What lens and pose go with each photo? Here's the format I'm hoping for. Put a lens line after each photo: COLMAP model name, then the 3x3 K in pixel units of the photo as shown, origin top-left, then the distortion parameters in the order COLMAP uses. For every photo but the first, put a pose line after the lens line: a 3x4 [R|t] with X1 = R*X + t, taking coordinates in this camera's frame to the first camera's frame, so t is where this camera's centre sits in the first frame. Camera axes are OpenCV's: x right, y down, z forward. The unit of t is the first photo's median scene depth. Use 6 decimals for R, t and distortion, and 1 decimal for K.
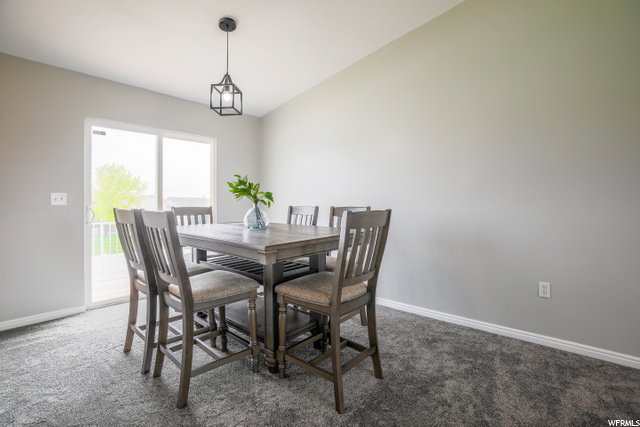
lens RADIAL K [[296.9, 0, 325.9], [0, 296.9, 199.8], [0, 0, 1]] dist [-0.023136, -0.000286]
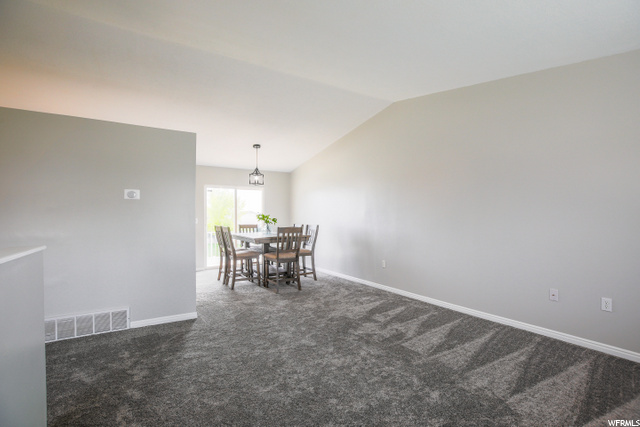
lens RADIAL K [[293.6, 0, 320.7], [0, 293.6, 214.0], [0, 0, 1]] dist [-0.029259, 0.002449]
pose [[0.956319, -0.004634, -0.292287, 0.781260], [0.002411, 0.999965, -0.007963, -0.040239], [0.292314, 0.006910, 0.956298, -1.009057]]
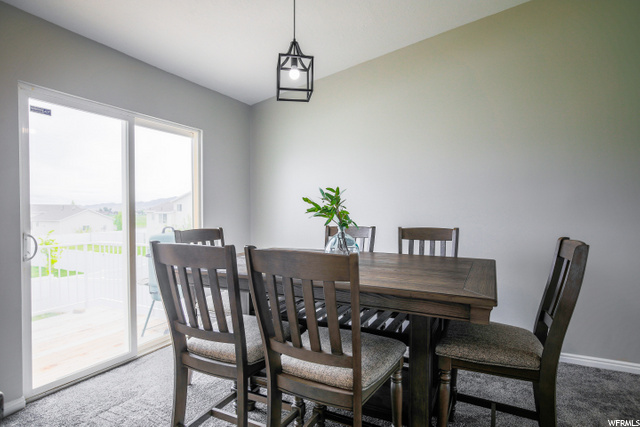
lens RADIAL K [[341.0, 0, 319.9], [0, 341.0, 214.9], [0, 0, 1]] dist [-0.006294, -0.000648]
pose [[0.966995, -0.005019, 0.254745, -0.466840], [-0.000909, 0.999732, 0.023148, -0.035376], [-0.254793, -0.022616, 0.966731, 0.196726]]
